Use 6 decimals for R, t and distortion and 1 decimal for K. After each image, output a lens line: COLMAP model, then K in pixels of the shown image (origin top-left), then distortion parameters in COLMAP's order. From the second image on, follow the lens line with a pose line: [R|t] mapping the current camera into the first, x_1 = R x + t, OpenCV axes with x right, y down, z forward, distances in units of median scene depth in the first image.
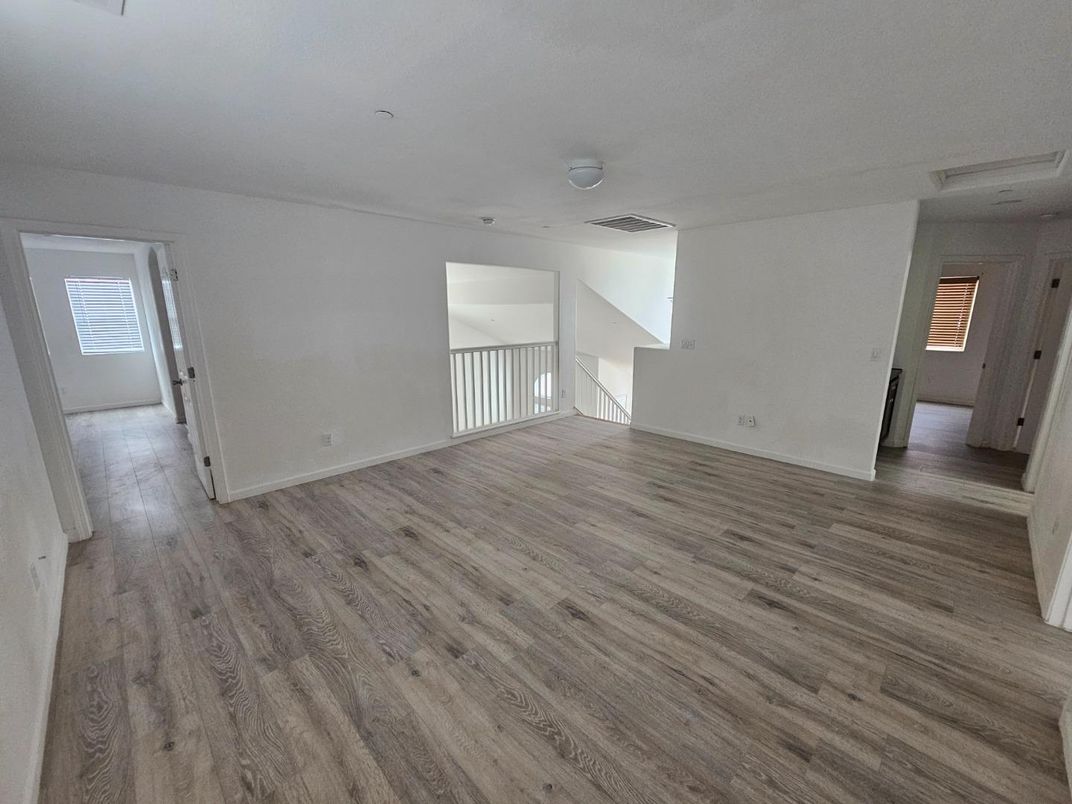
lens RADIAL K [[439.6, 0, 535.4], [0, 439.6, 409.5], [0, 0, 1]] dist [-0.001170, -0.000261]
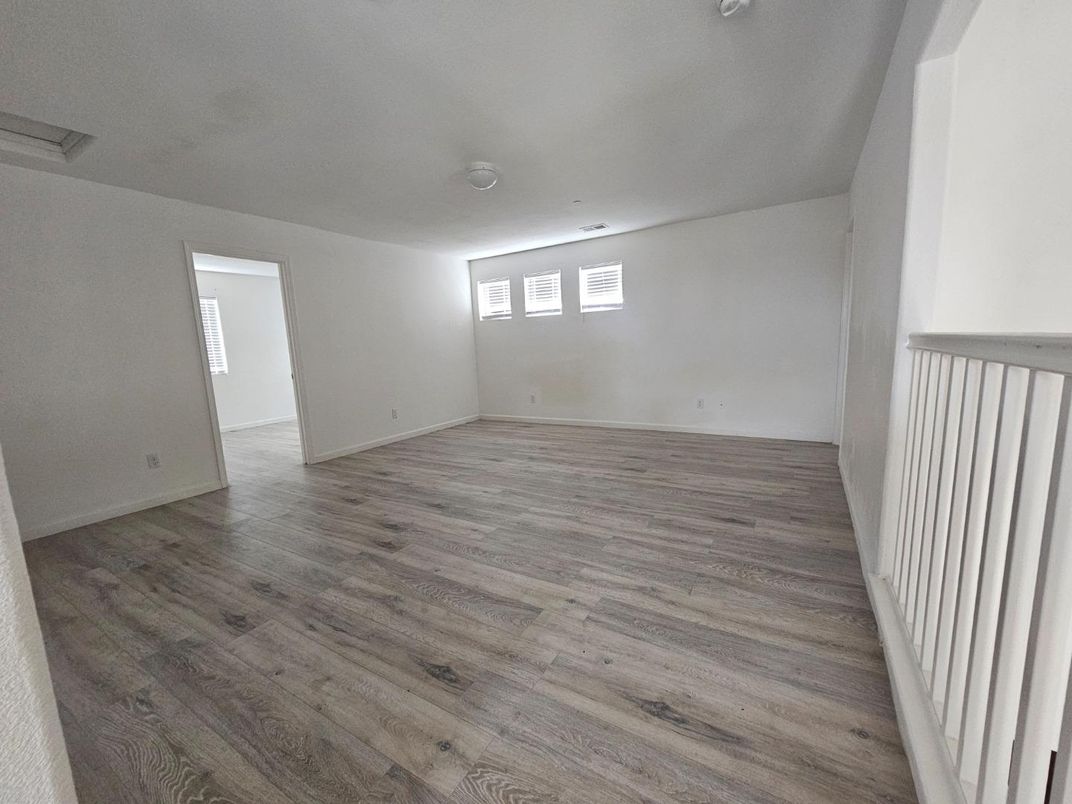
lens RADIAL K [[439.6, 0, 535.4], [0, 439.6, 409.5], [0, 0, 1]] dist [-0.001170, -0.000261]
pose [[-0.968085, 0.081743, -0.236915, 0.240882], [-0.008804, 0.933638, 0.358109, -0.296501], [0.250466, 0.348766, -0.903122, 1.845087]]
